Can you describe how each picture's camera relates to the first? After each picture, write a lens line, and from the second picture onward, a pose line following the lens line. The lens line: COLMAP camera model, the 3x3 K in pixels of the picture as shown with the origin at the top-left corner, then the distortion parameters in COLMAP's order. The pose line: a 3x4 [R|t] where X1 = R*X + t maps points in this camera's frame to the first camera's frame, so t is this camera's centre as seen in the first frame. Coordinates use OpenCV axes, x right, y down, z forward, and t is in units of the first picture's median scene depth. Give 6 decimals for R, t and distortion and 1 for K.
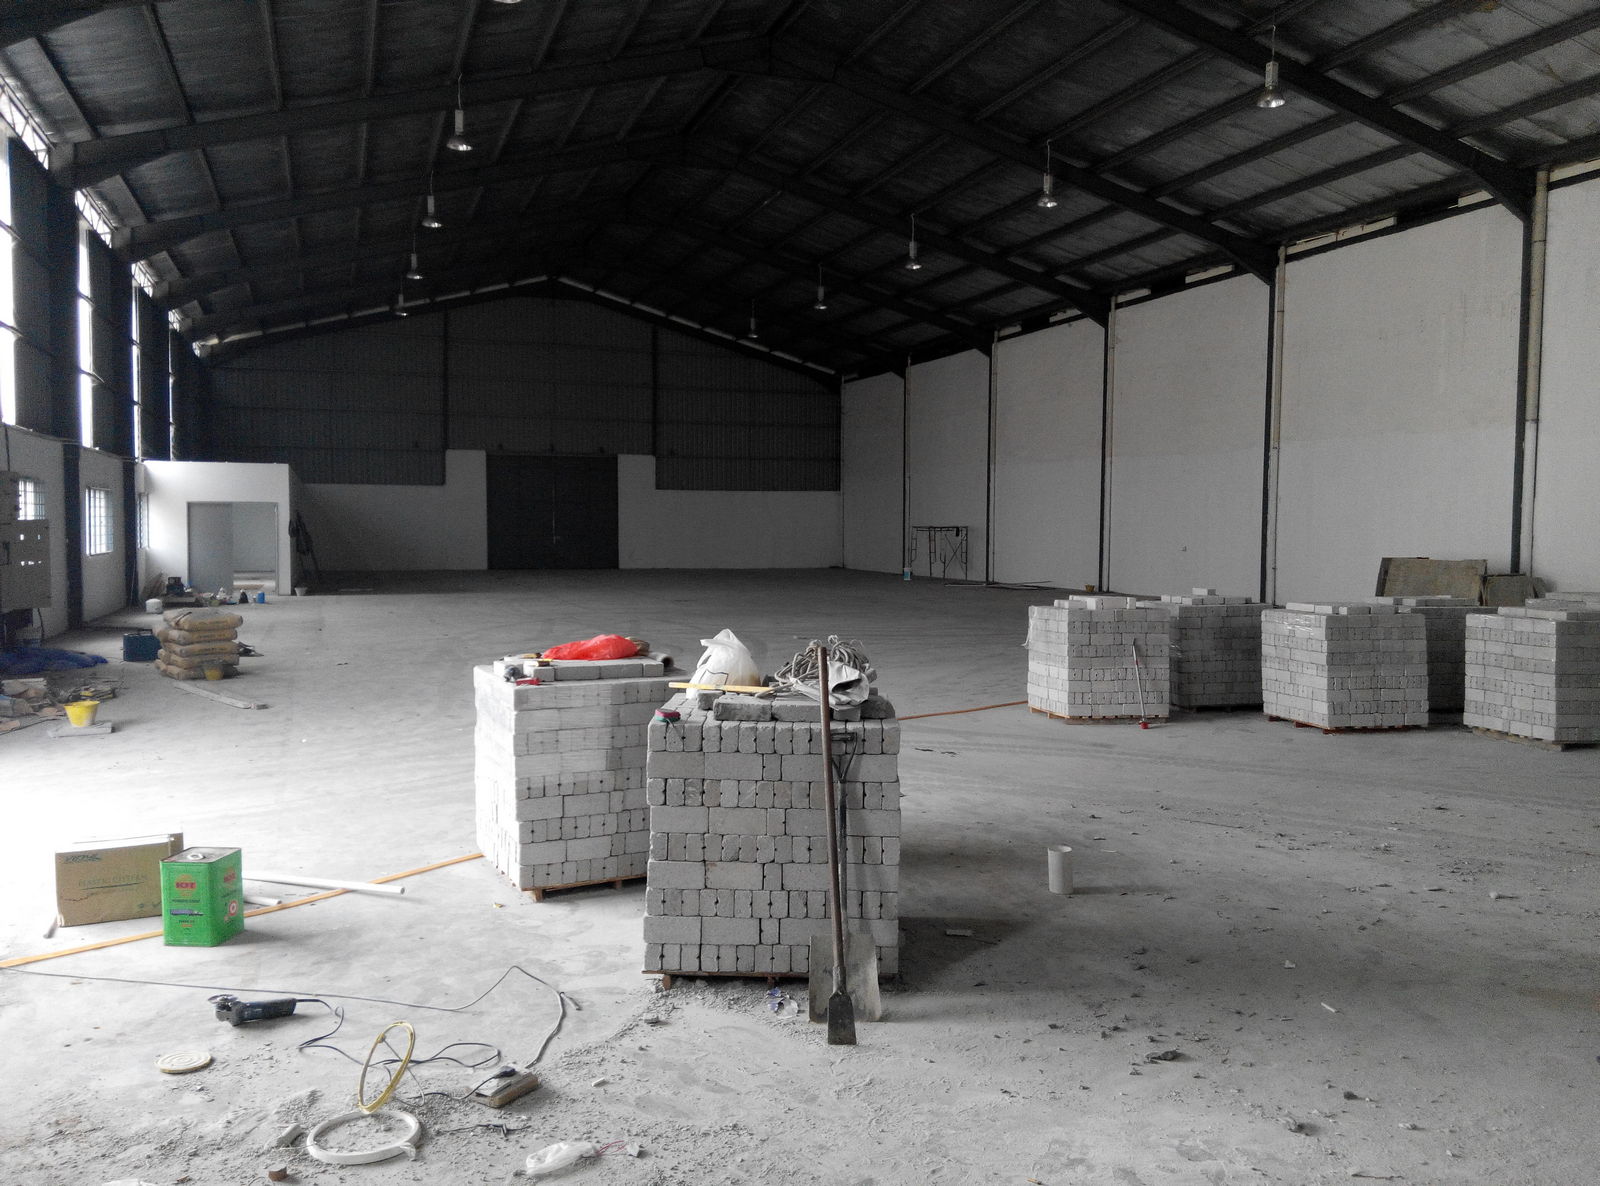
lens RADIAL K [[1150.0, 0, 800.8], [0, 1150.0, 579.7], [0, 0, 1]] dist [-0.000142, -0.025830]
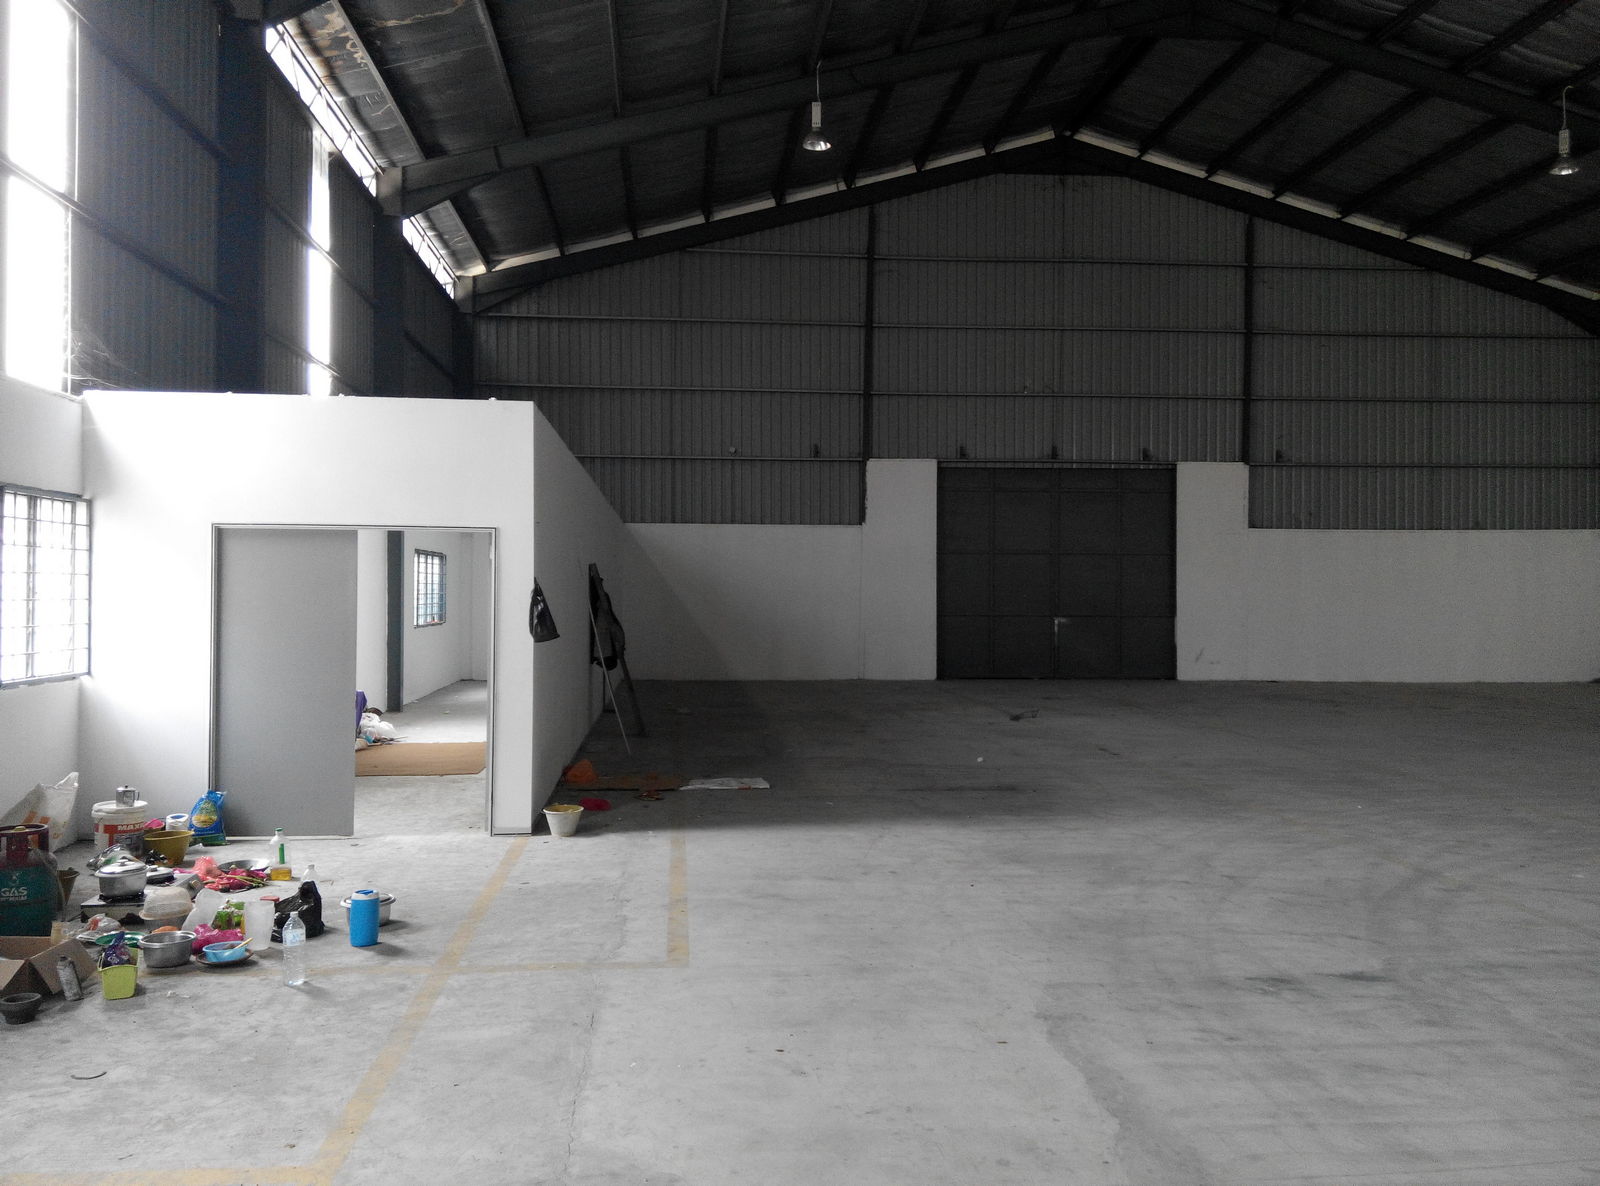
lens RADIAL K [[1150.0, 0, 800.8], [0, 1150.0, 579.7], [0, 0, 1]] dist [-0.000142, -0.025830]
pose [[0.963186, -0.004677, -0.268795, -0.185923], [-0.011328, 0.998255, -0.057962, -0.022965], [0.268597, 0.058873, 0.961452, 0.454082]]
